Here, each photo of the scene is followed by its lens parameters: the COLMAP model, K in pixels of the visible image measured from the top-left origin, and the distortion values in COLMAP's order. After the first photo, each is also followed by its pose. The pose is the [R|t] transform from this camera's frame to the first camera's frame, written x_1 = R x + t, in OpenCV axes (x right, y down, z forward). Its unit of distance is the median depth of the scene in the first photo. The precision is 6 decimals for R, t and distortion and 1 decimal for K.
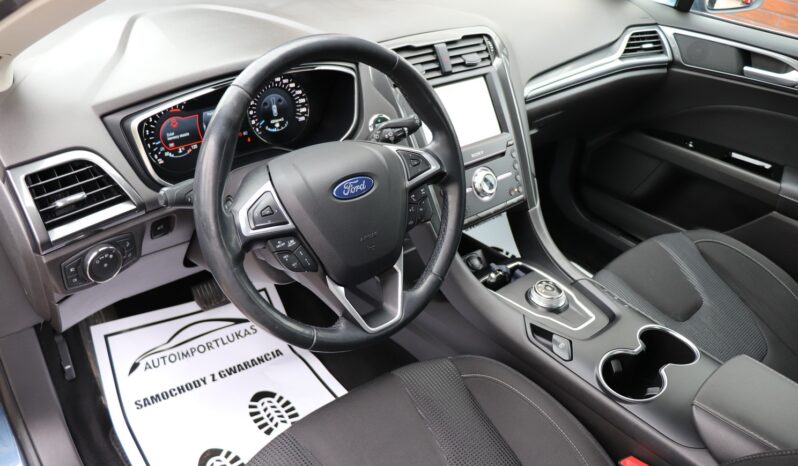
lens RADIAL K [[657.8, 0, 399.0], [0, 657.8, 233.0], [0, 0, 1]] dist [-0.185611, 0.153666]
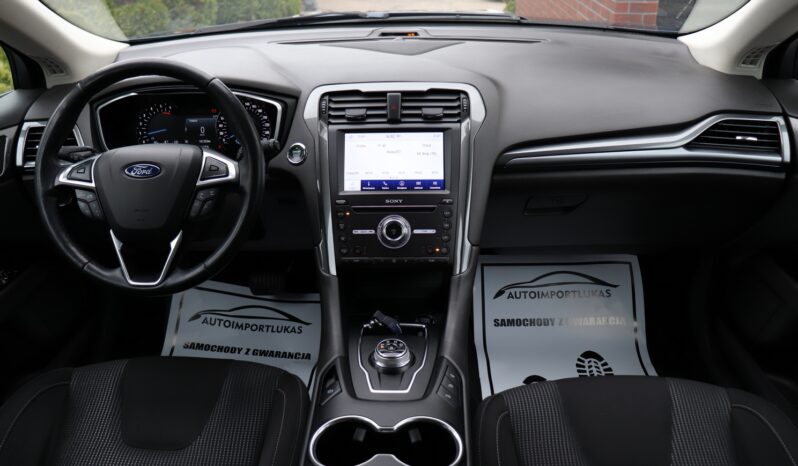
lens RADIAL K [[657.8, 0, 399.0], [0, 657.8, 233.0], [0, 0, 1]] dist [-0.185611, 0.153666]
pose [[0.733908, 0.218614, -0.643107, 0.851347], [-0.304968, 0.952050, -0.024393, -0.055996], [0.606938, 0.214029, 0.765388, 0.261284]]
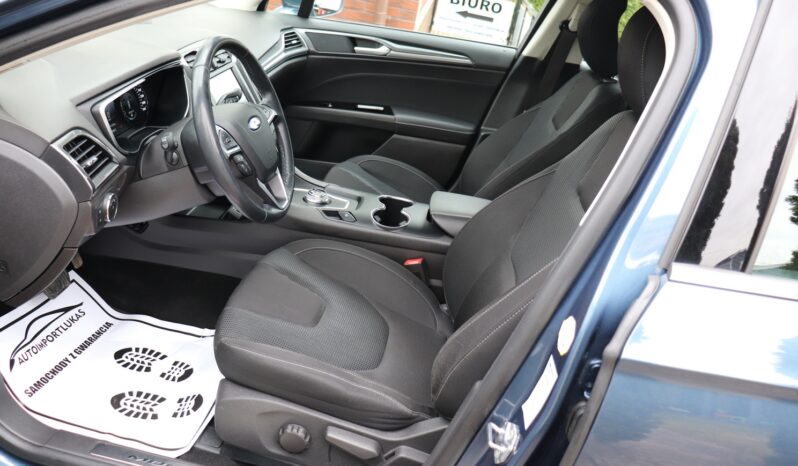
lens RADIAL K [[657.8, 0, 399.0], [0, 657.8, 233.0], [0, 0, 1]] dist [-0.185611, 0.153666]
pose [[0.740308, -0.258170, 0.620720, -0.655862], [0.283989, 0.956990, 0.059330, 0.148865], [-0.609340, 0.132355, 0.781785, -0.349289]]
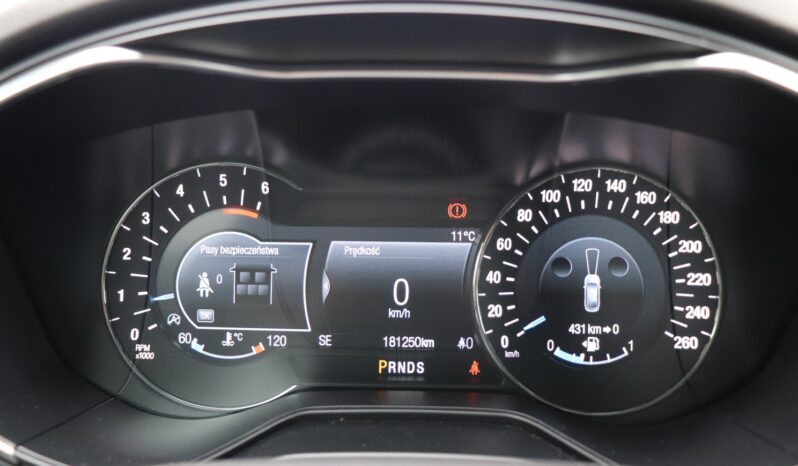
lens RADIAL K [[708.5, 0, 399.0], [0, 708.5, 233.0], [0, 0, 1]] dist [-0.135833, 0.000262]
pose [[0.735904, 0.098867, -0.669829, -0.047037], [-0.323397, 0.920468, -0.219437, -0.114157], [0.594861, 0.378105, 0.709349, 0.700678]]
